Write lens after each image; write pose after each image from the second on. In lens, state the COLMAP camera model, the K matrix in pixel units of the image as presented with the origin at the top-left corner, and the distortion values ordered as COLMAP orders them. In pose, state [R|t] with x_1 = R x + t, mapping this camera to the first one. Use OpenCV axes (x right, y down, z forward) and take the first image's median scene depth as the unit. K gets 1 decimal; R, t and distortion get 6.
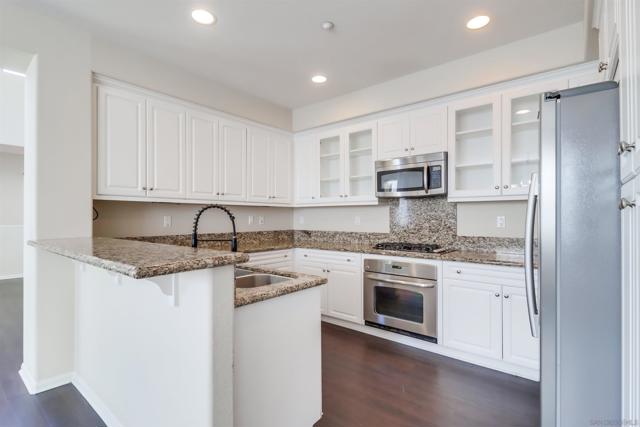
lens RADIAL K [[303.2, 0, 320.0], [0, 303.2, 213.5], [0, 0, 1]] dist [0.001334, -0.000145]
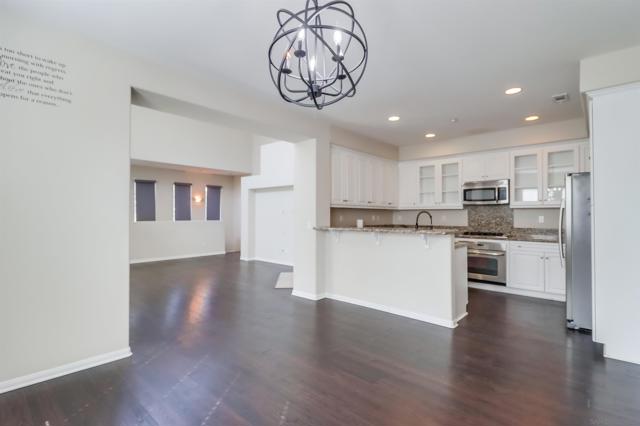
lens RADIAL K [[304.7, 0, 319.3], [0, 304.7, 210.3], [0, 0, 1]] dist [-0.008844, -0.001167]
pose [[0.998892, 0.001421, -0.047045, -0.576874], [-0.001736, 0.999976, -0.006656, -0.010397], [0.047034, 0.006730, 0.998871, -0.774862]]
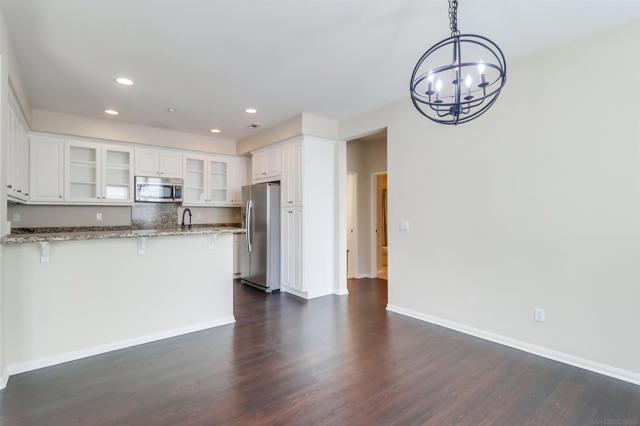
lens RADIAL K [[304.7, 0, 319.3], [0, 304.7, 210.3], [0, 0, 1]] dist [-0.008844, -0.001167]
pose [[0.185766, 0.010114, 0.982542, -1.216789], [-0.011224, 0.999904, -0.008171, -0.005991], [-0.982530, -0.009510, 0.185861, -0.166411]]
